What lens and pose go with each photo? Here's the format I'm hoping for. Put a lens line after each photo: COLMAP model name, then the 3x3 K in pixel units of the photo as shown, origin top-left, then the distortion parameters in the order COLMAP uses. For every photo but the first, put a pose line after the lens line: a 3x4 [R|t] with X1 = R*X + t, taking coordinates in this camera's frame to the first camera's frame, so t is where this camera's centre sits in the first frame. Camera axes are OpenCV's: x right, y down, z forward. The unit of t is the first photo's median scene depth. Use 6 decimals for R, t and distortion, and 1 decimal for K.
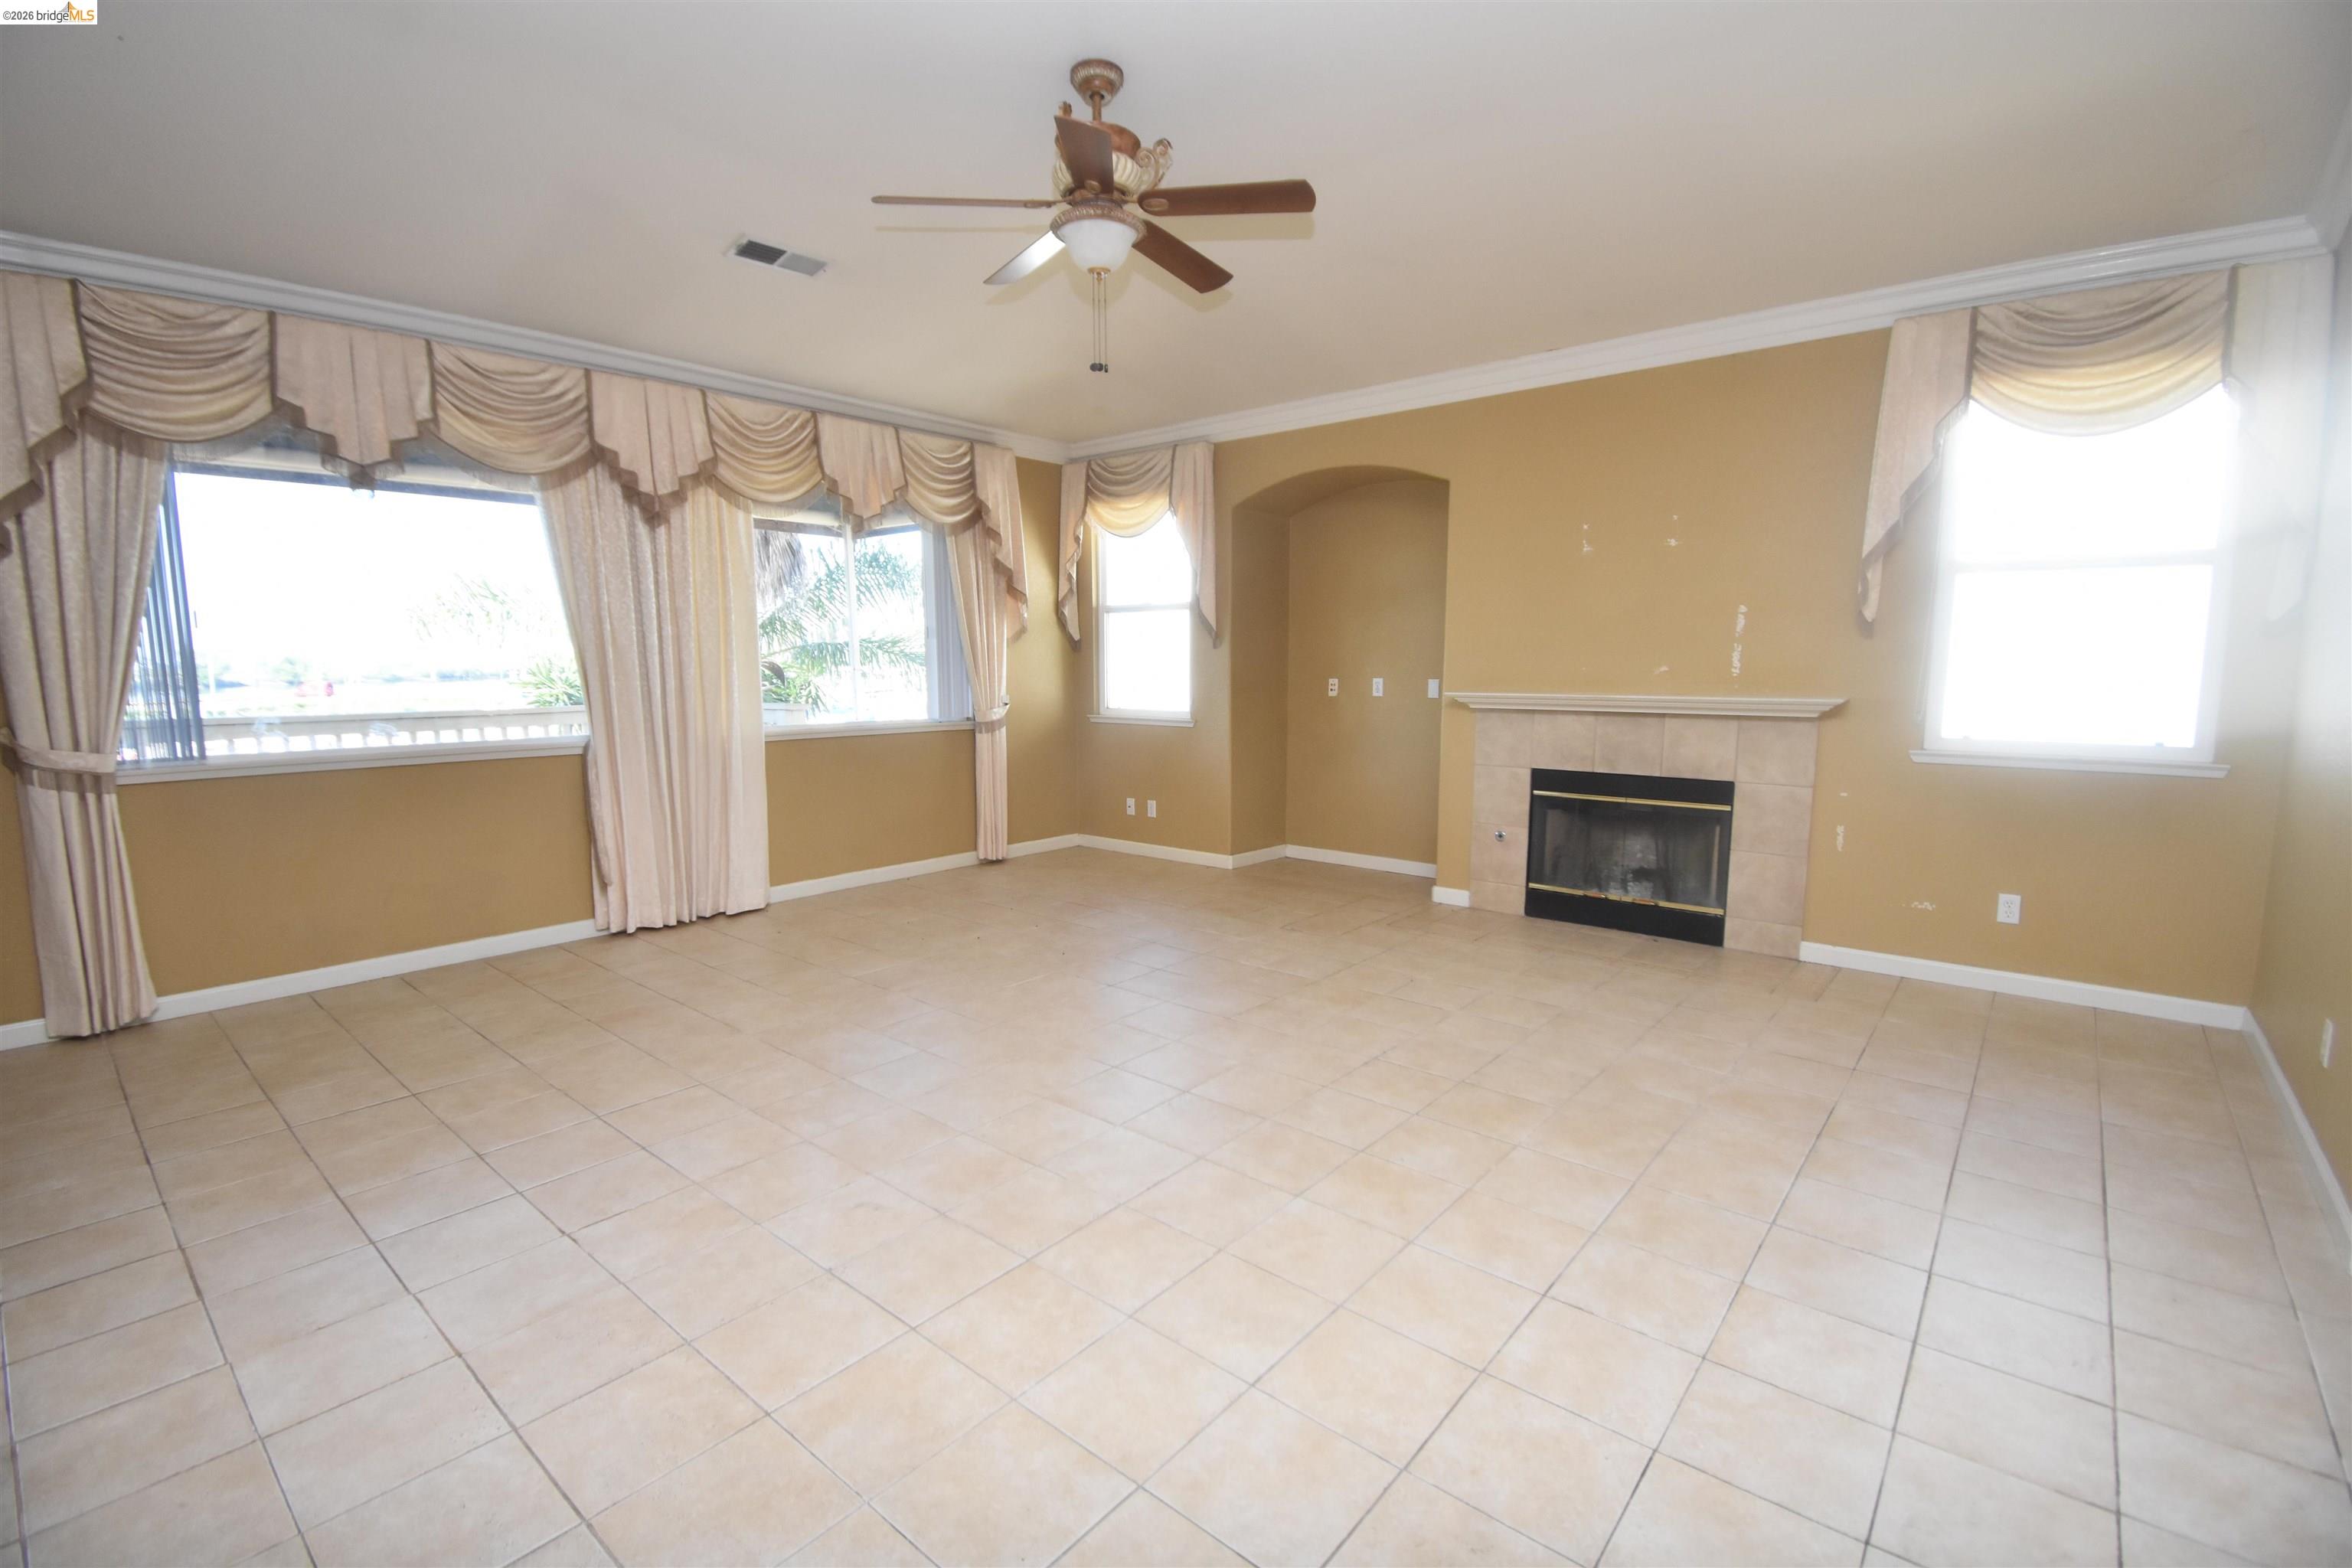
lens RADIAL K [[1038.3, 0, 1176.8], [0, 1038.3, 791.6], [0, 0, 1]] dist [0.029266, -0.032804]
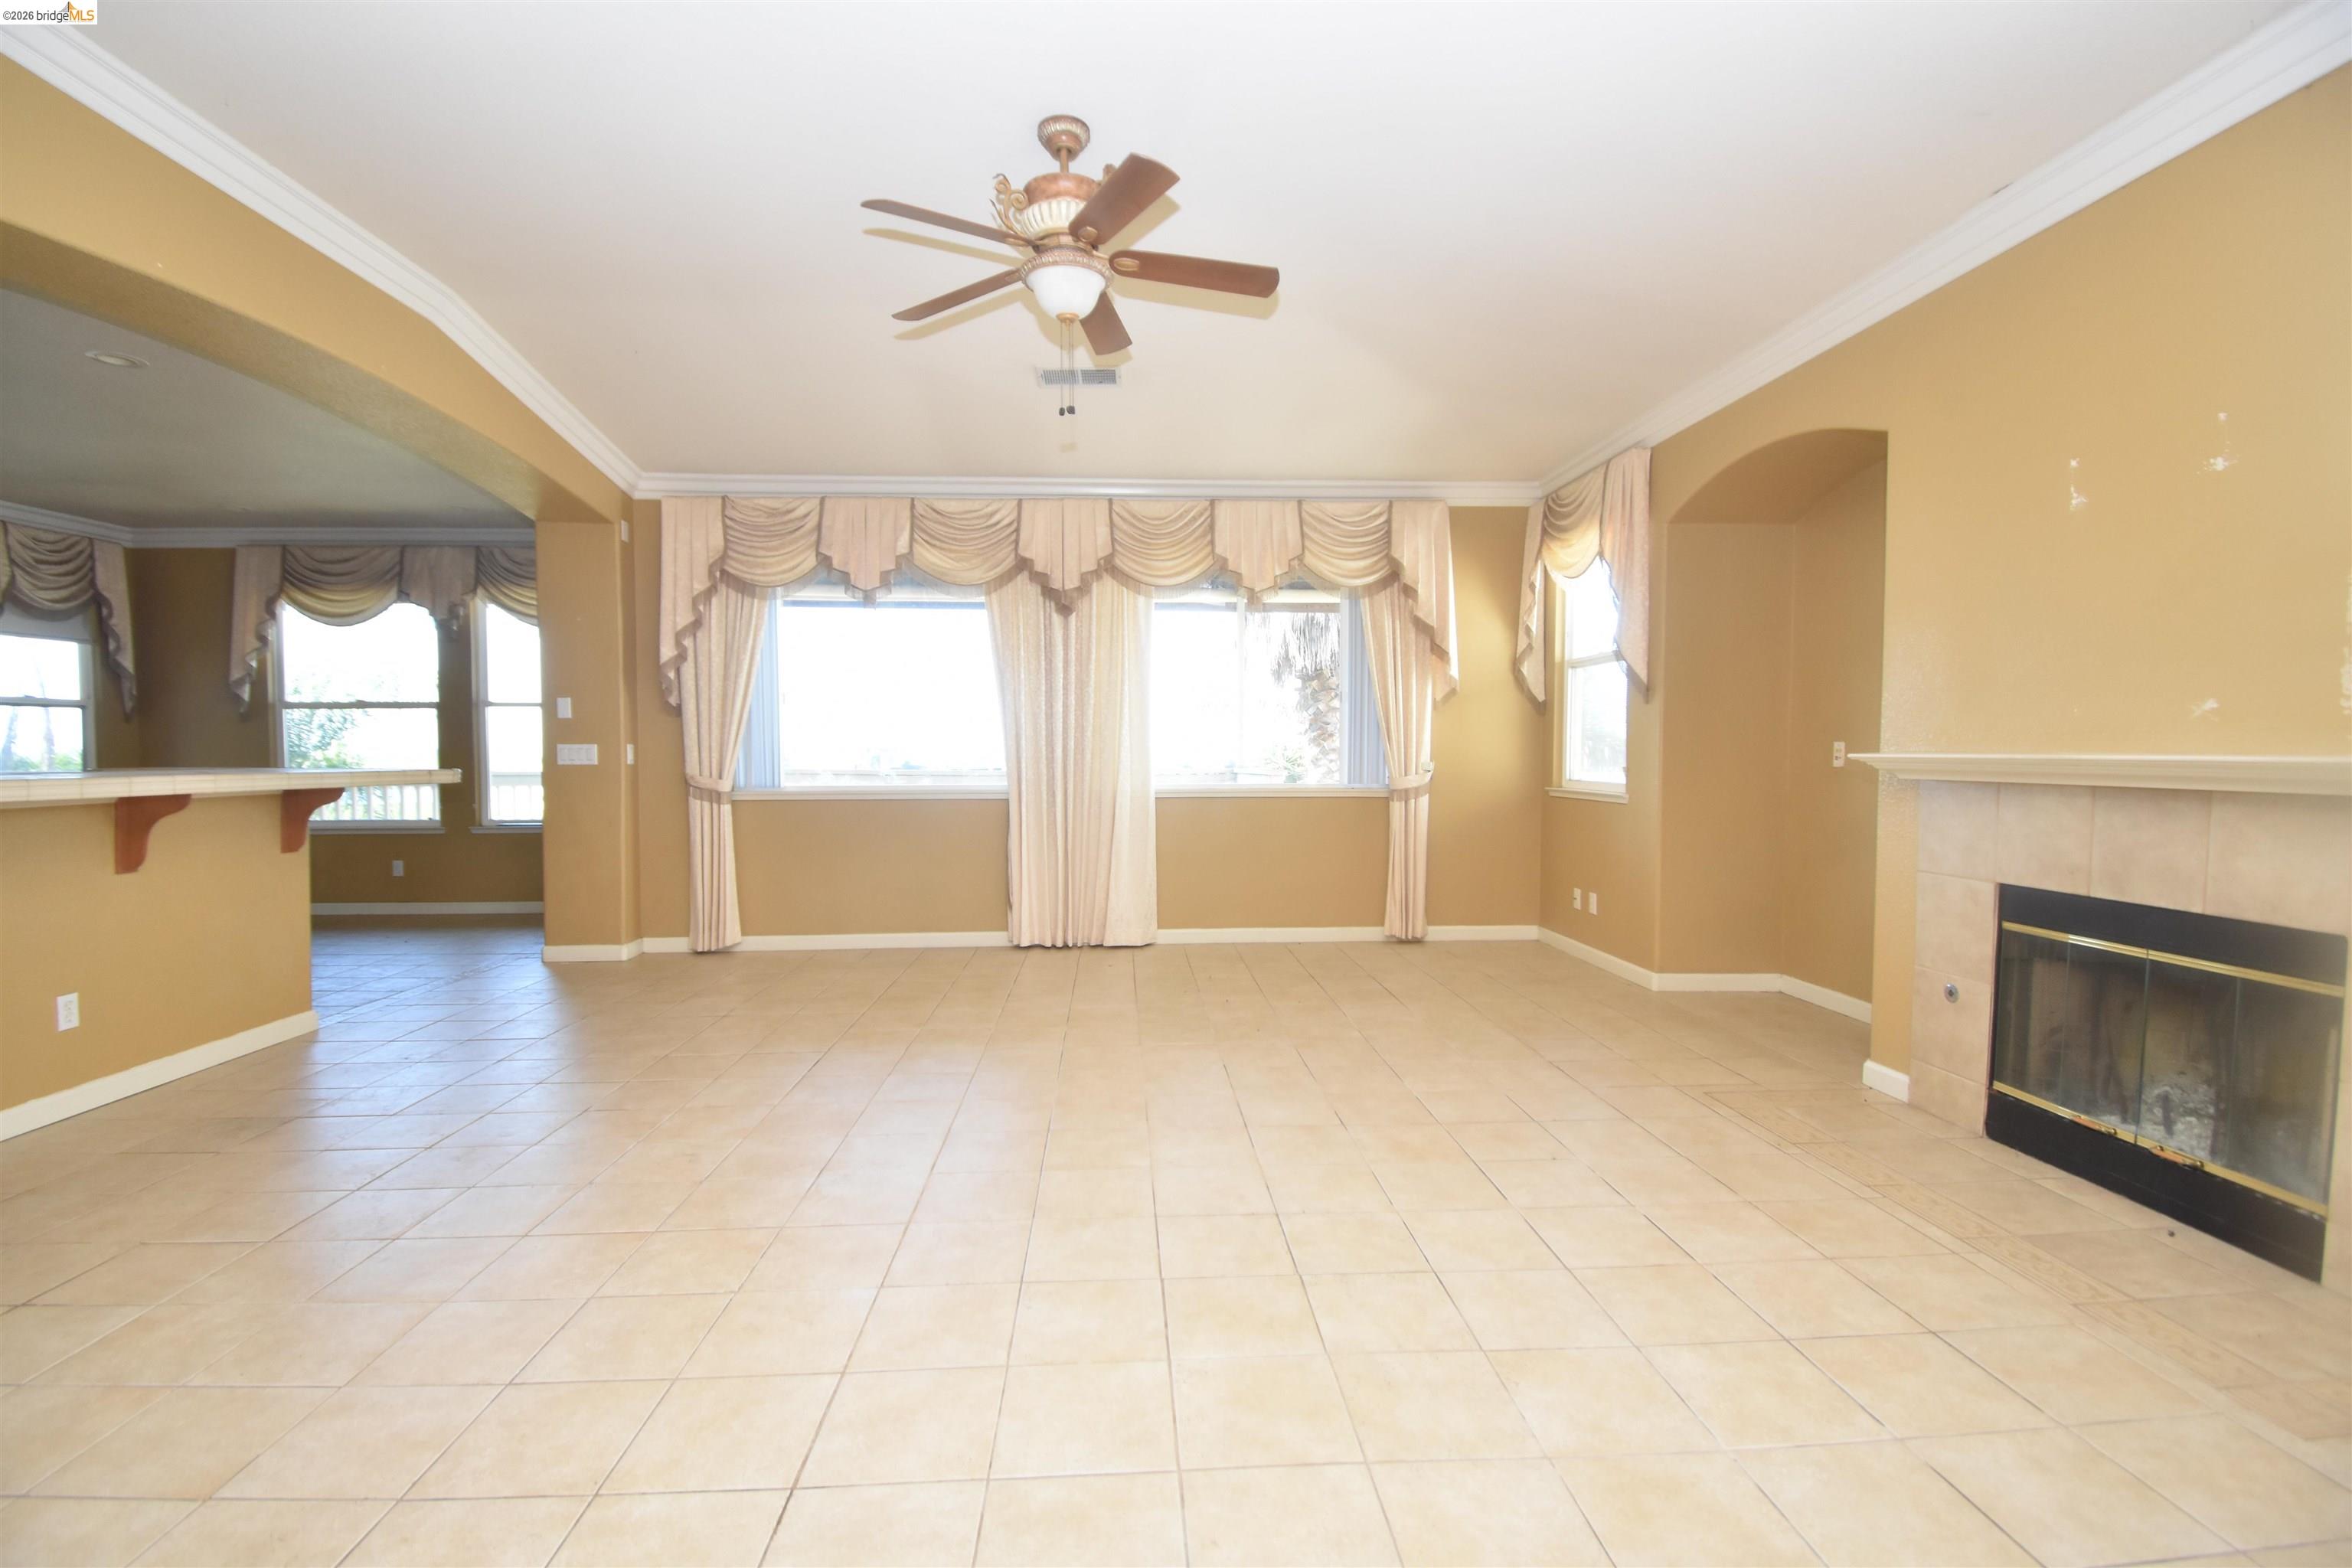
lens RADIAL K [[1038.3, 0, 1176.8], [0, 1038.3, 791.6], [0, 0, 1]] dist [0.029266, -0.032804]
pose [[0.686957, 0.029391, -0.726103, 0.464587], [-0.090733, 0.994832, -0.045574, -0.005306], [0.721011, 0.097189, 0.686074, 0.271428]]
